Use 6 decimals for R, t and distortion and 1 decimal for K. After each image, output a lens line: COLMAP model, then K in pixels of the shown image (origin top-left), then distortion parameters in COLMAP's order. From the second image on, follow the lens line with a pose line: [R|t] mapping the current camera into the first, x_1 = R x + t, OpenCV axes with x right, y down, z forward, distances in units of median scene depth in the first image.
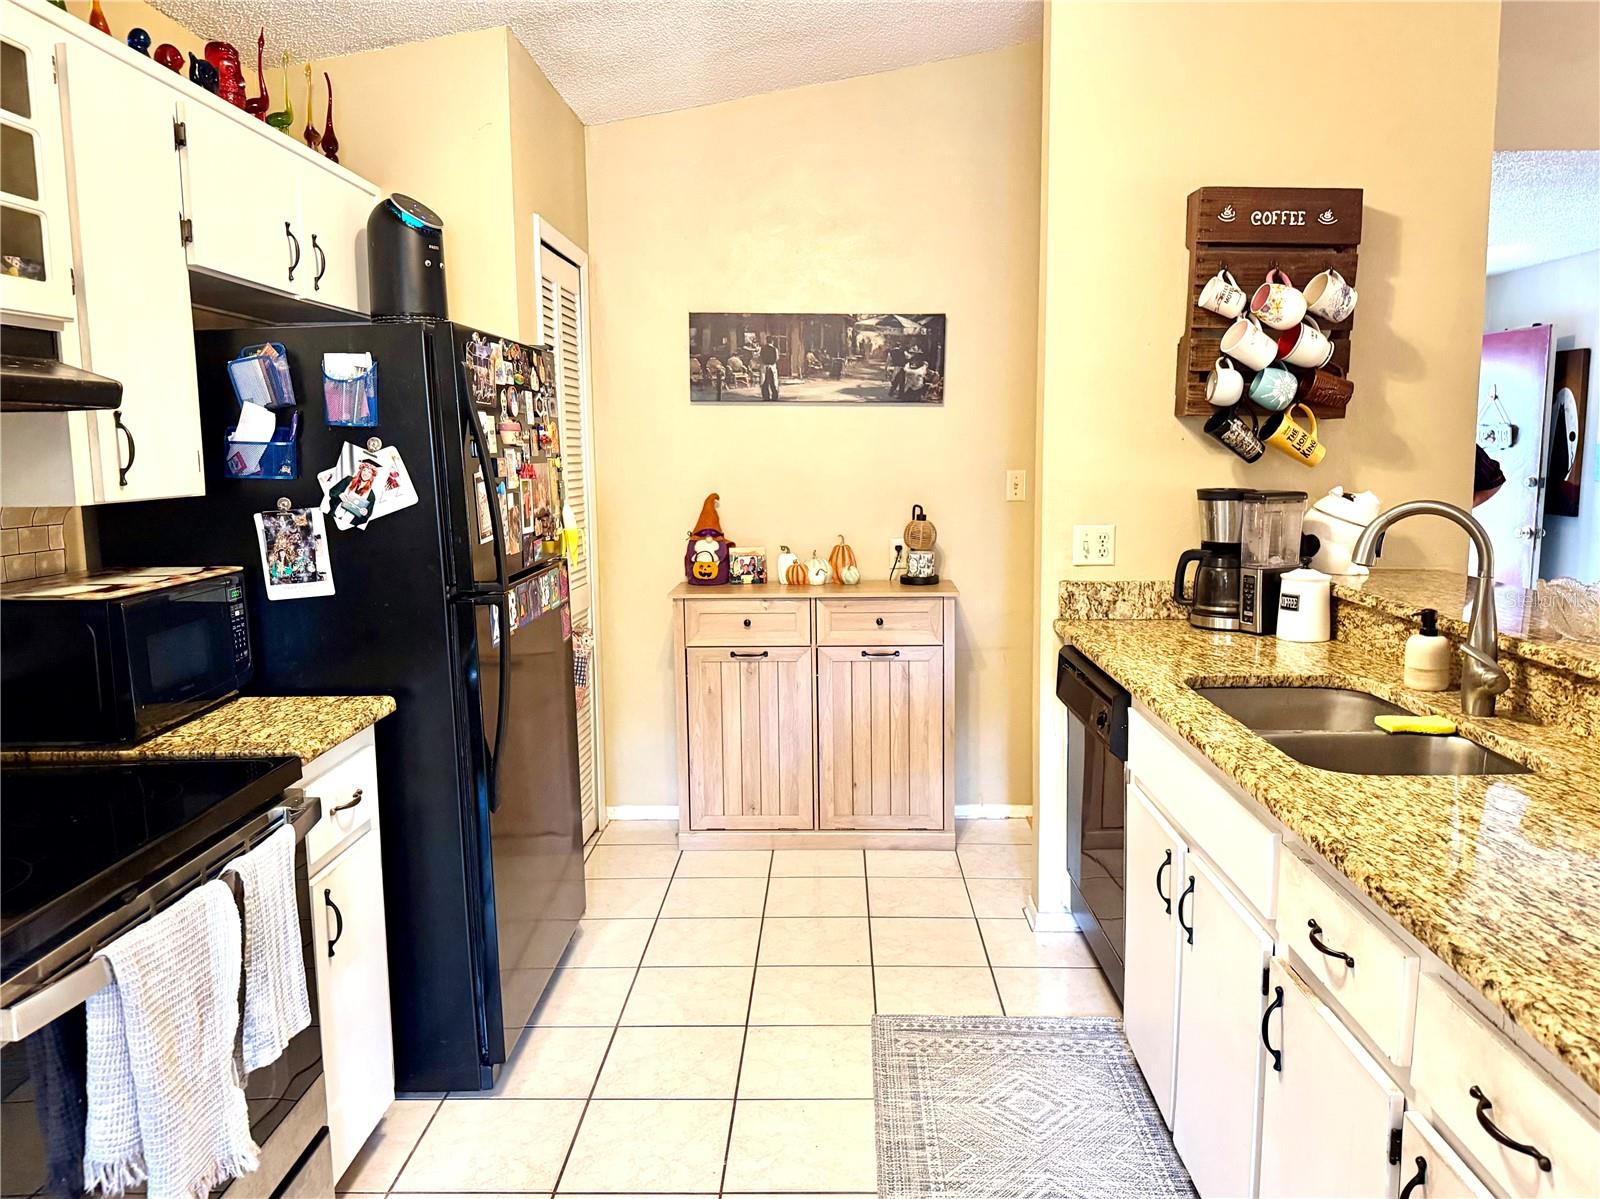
lens RADIAL K [[1151.2, 0, 805.3], [0, 1151.2, 601.0], [0, 0, 1]] dist [0.091146, -0.143249]
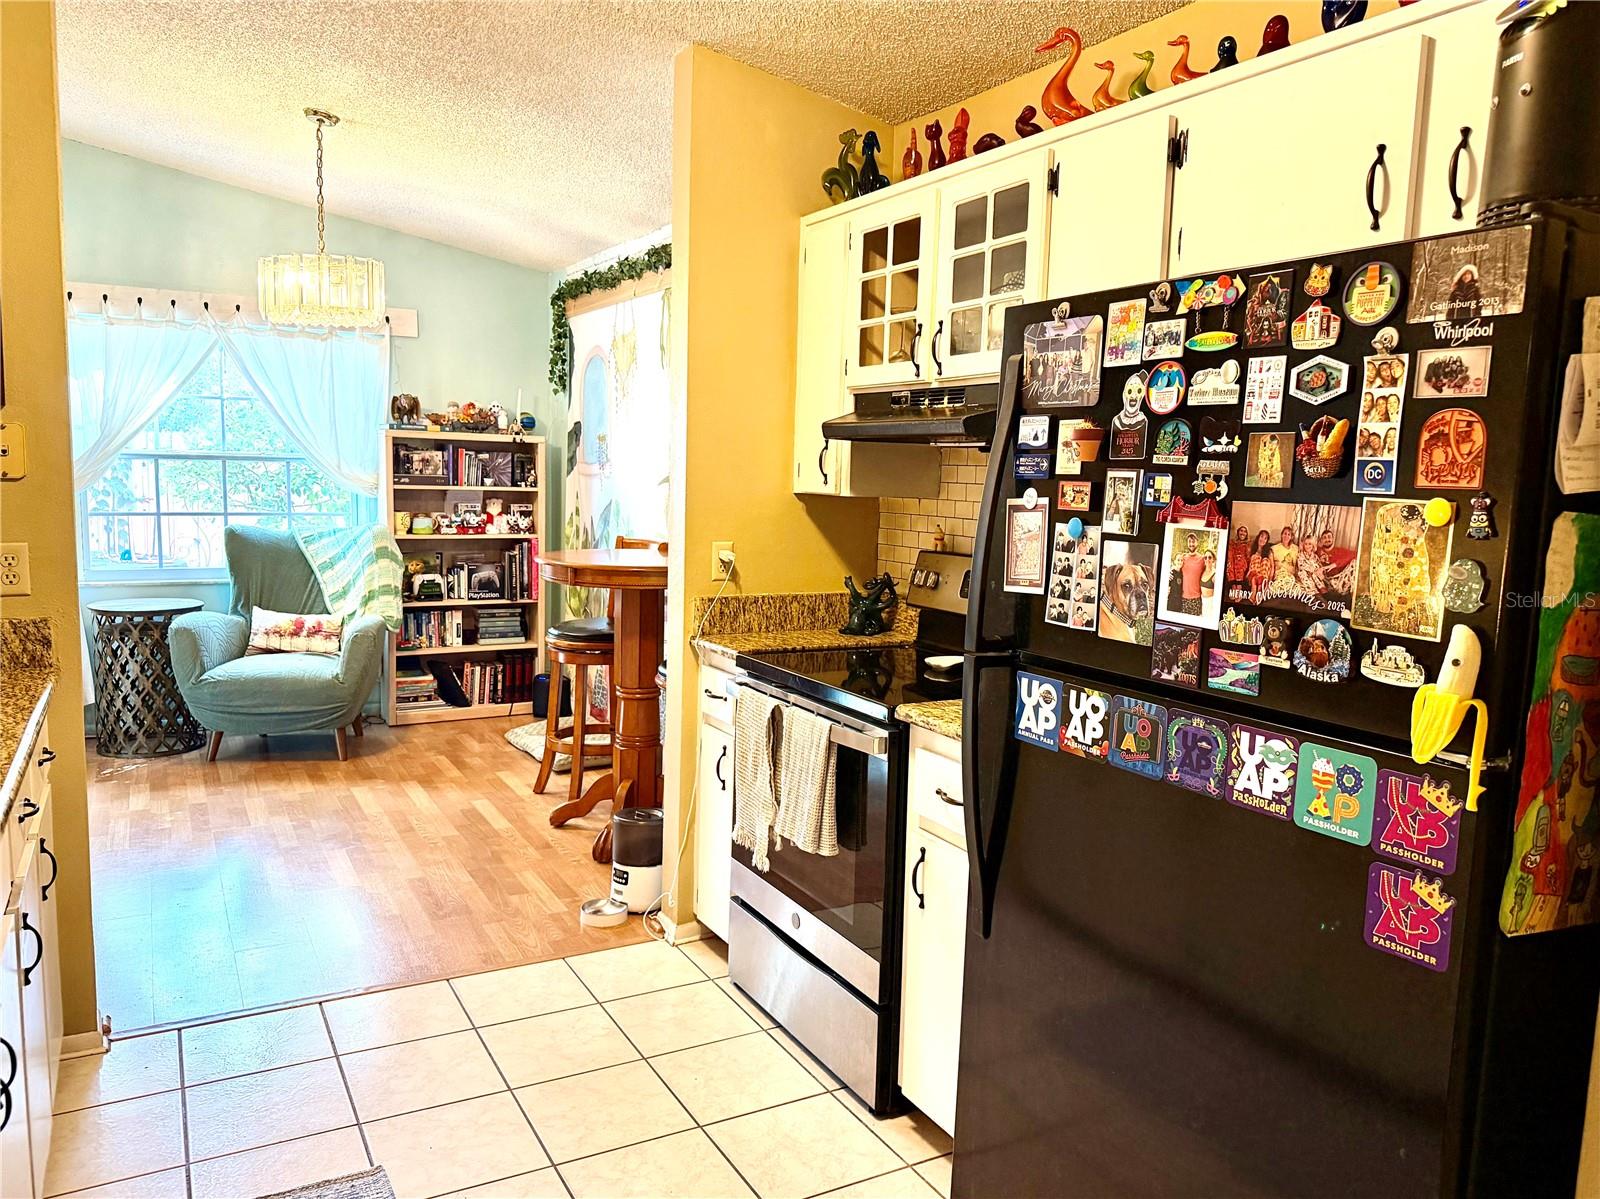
lens RADIAL K [[1151.2, 0, 805.3], [0, 1151.2, 601.0], [0, 0, 1]] dist [0.091146, -0.143249]
pose [[-0.856086, 0.038469, -0.515400, 0.136361], [-0.094743, 0.968647, 0.229668, -0.126795], [0.508075, 0.245446, -0.825600, 0.962817]]
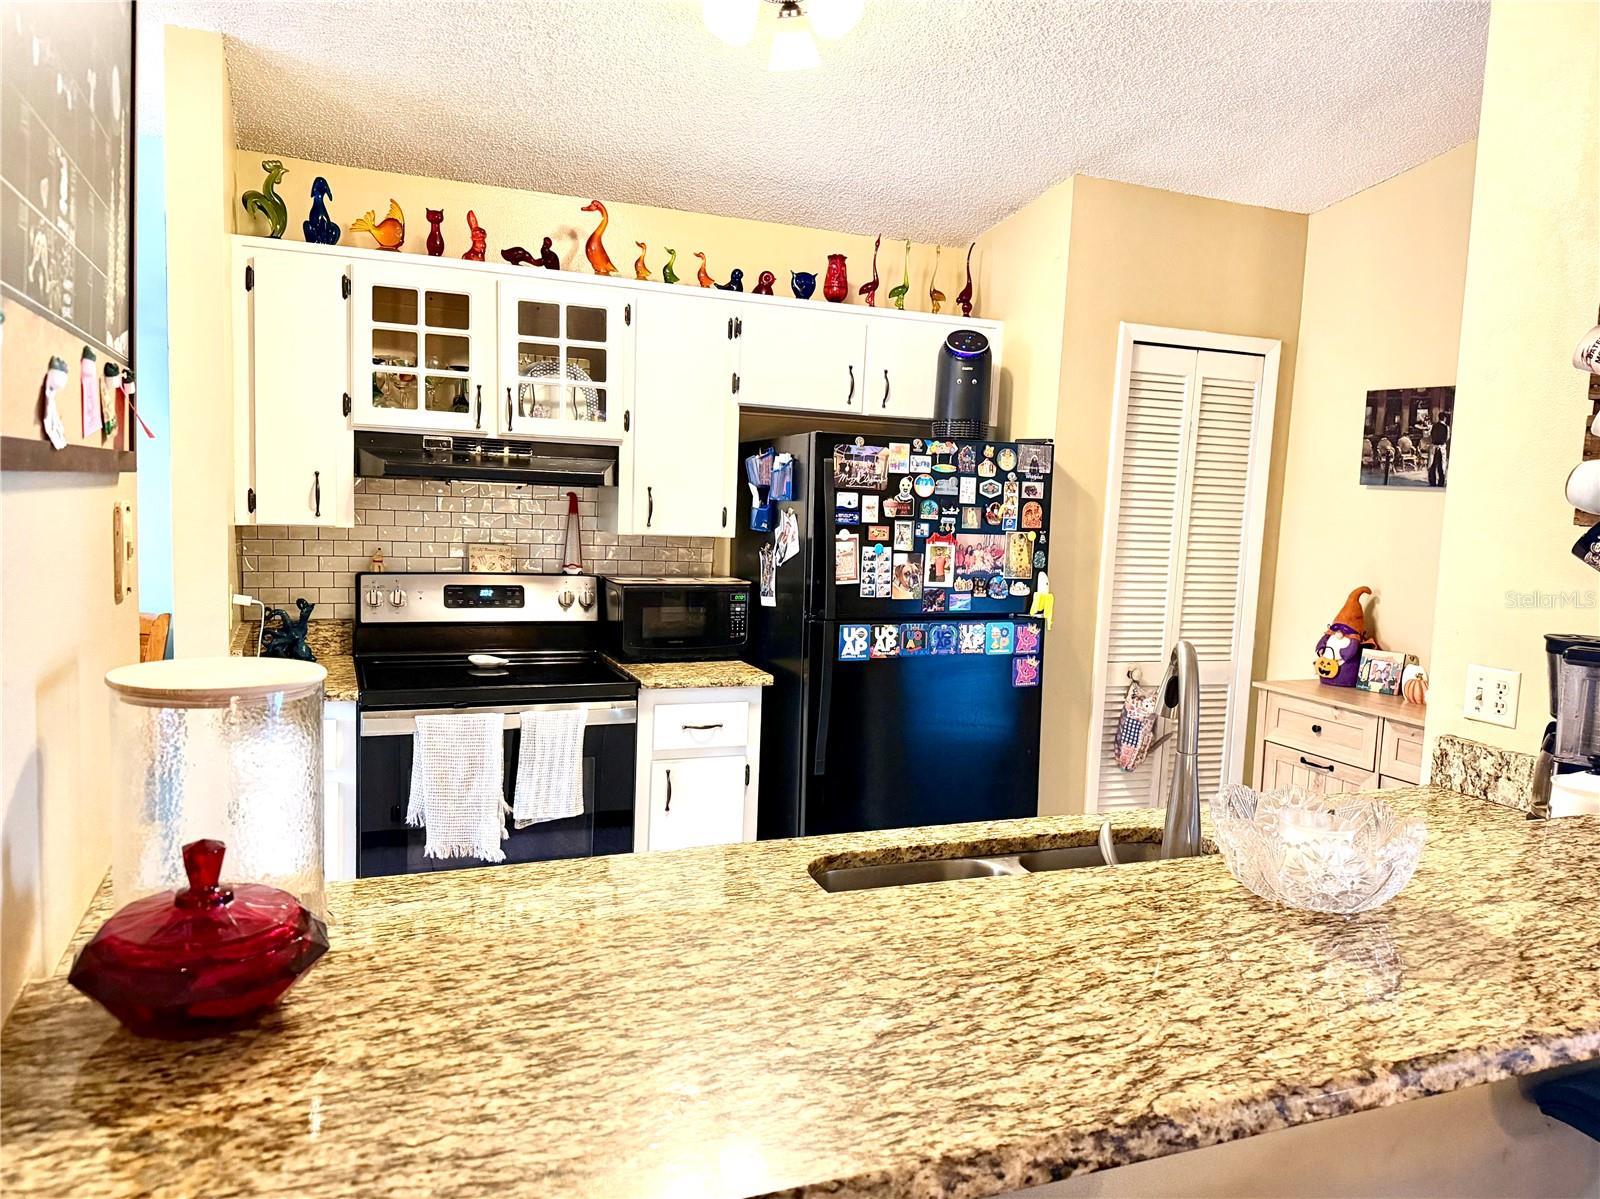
lens RADIAL K [[1151.2, 0, 805.3], [0, 1151.2, 601.0], [0, 0, 1]] dist [0.091146, -0.143249]
pose [[0.400149, 0.114186, -0.909309, 0.609225], [-0.164626, 0.985024, 0.051249, -0.060622], [0.901542, 0.129189, 0.412955, 0.245813]]
